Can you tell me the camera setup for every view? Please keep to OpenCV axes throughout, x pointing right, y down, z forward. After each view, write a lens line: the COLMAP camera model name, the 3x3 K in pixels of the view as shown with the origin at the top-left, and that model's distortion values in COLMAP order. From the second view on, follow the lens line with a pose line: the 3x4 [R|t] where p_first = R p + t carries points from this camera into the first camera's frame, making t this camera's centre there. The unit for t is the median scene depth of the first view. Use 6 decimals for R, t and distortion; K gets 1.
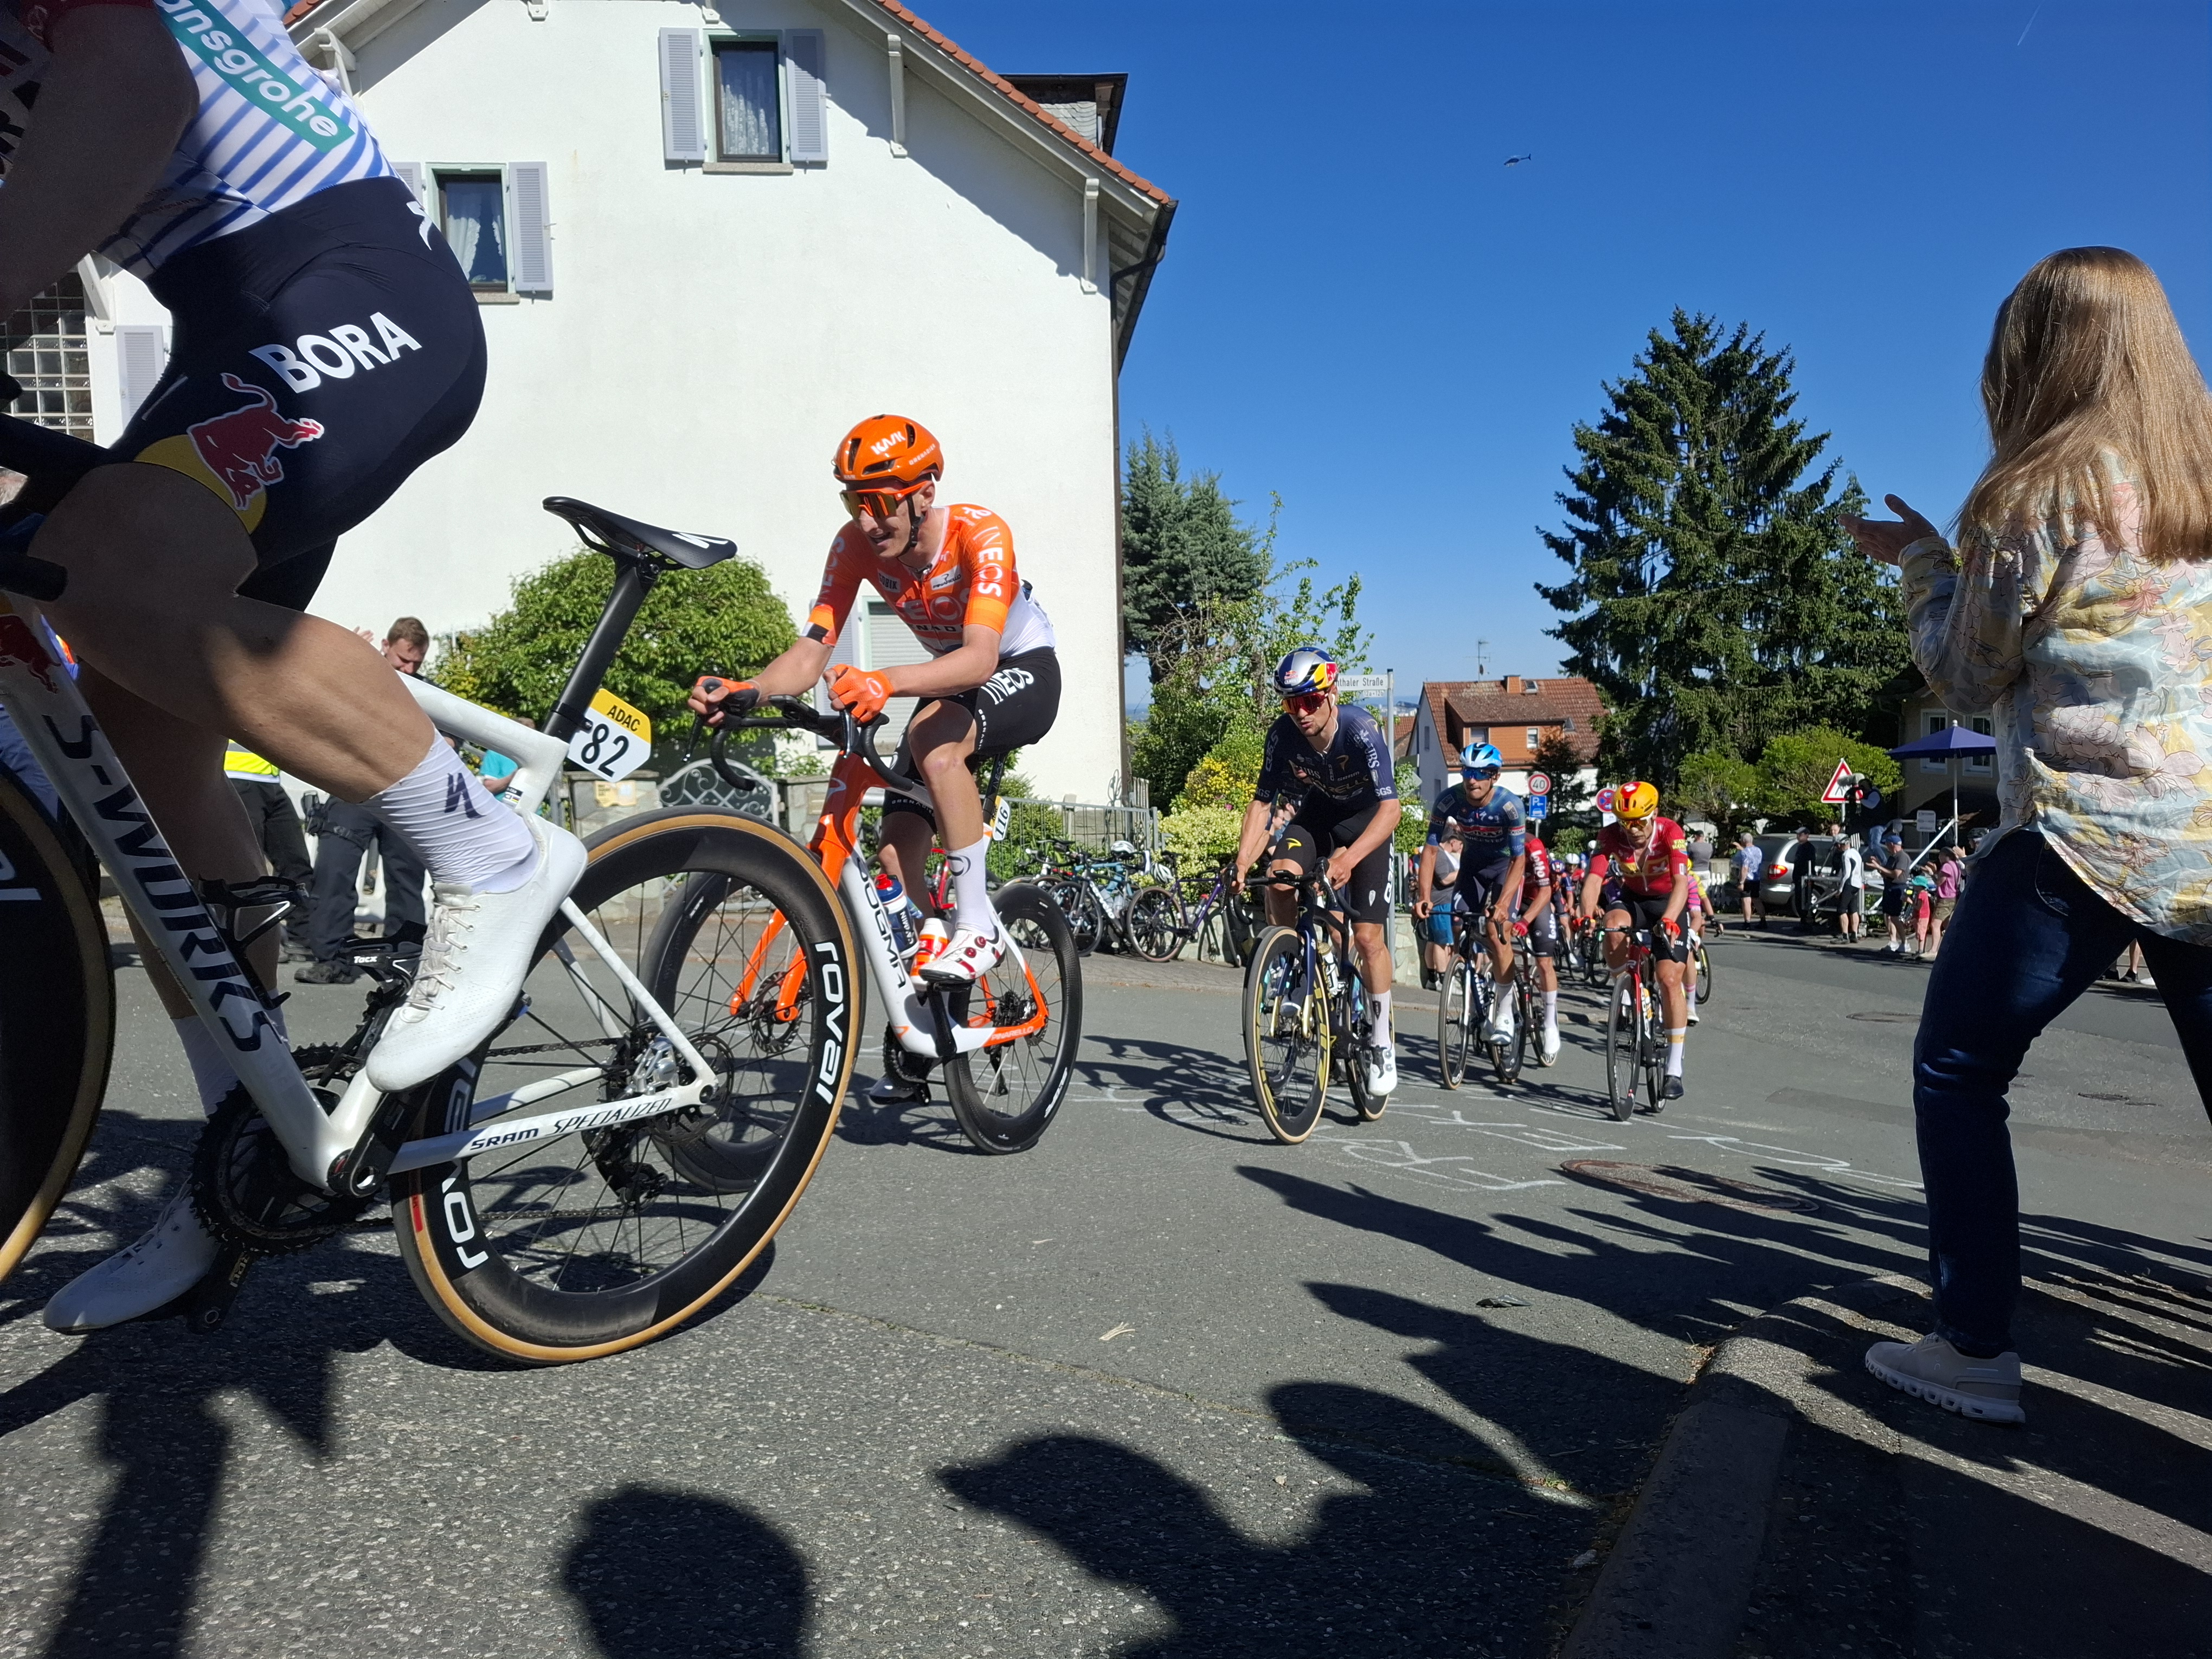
lens RADIAL K [[1684.2, 0, 1061.8], [0, 1684.2, 855.5], [0, 0, 1]] dist [0.114484, -0.176217]
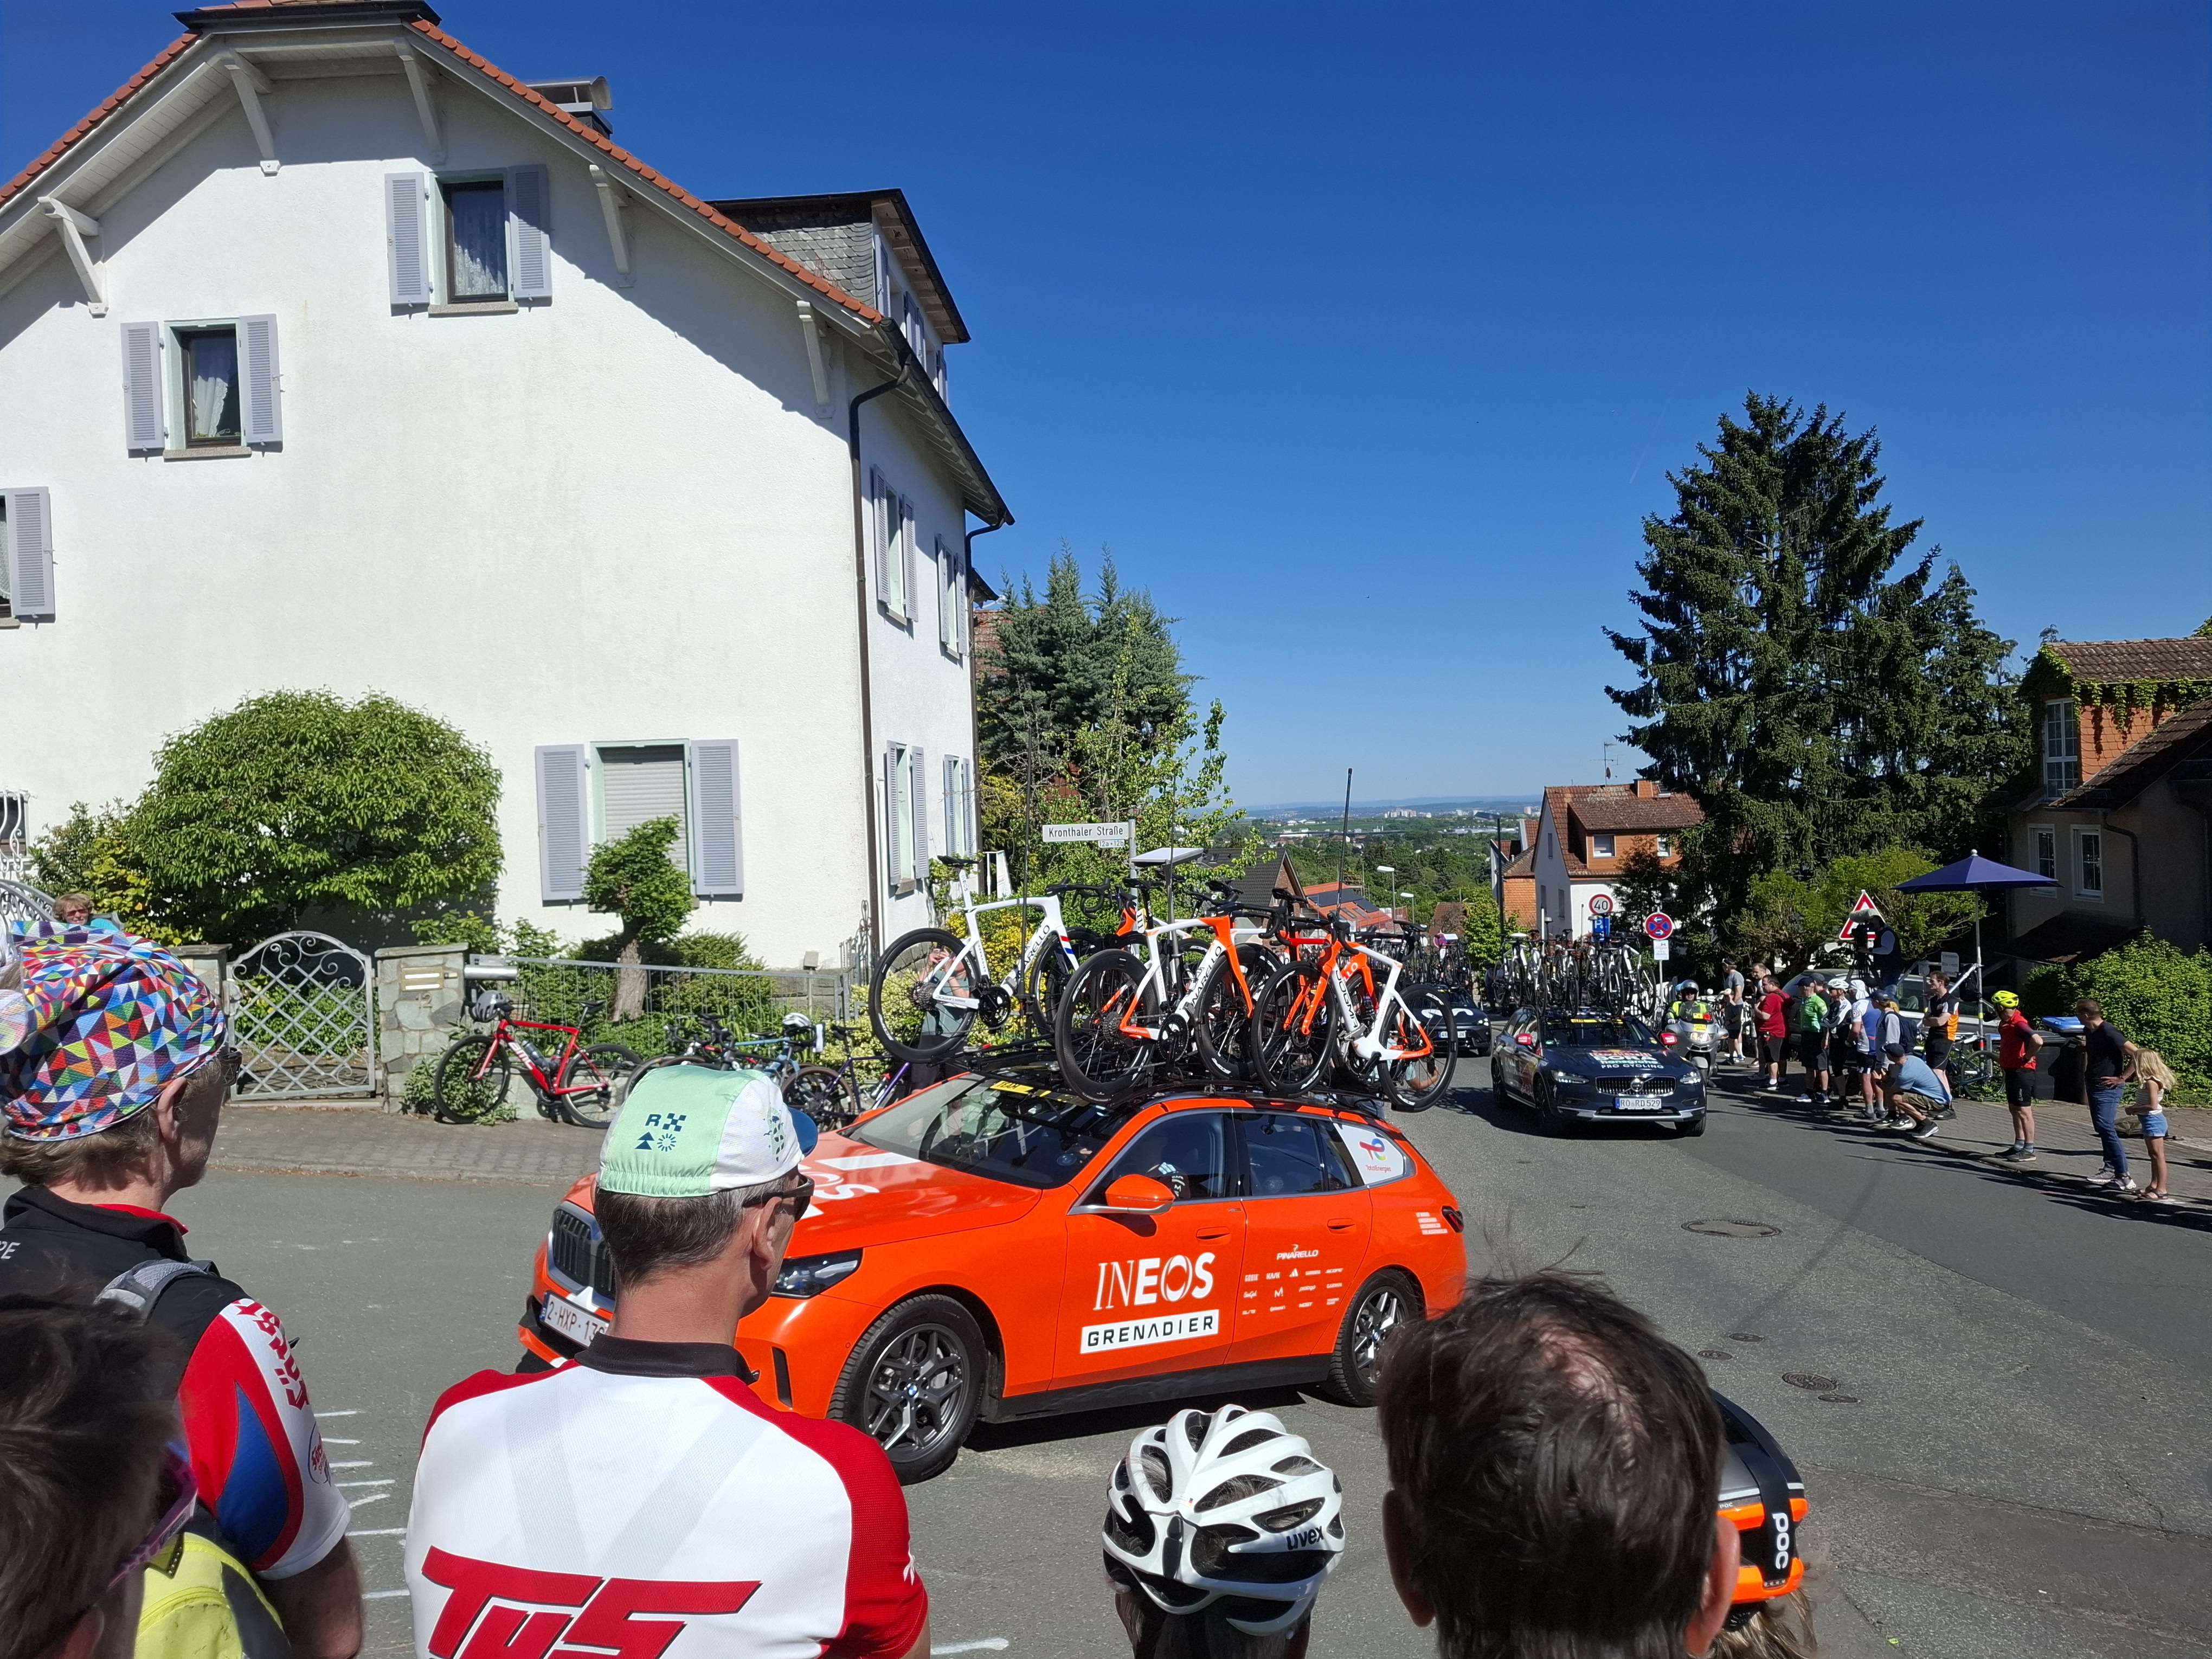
lens RADIAL K [[1698.4, 0, 1045.4], [0, 1698.4, 825.4], [0, 0, 1]] dist [0.113138, -0.185420]
pose [[0.990187, -0.007807, -0.139529, 0.231217], [-0.002559, 0.997258, -0.073964, -0.032366], [0.139724, 0.073595, 0.987452, 0.084861]]
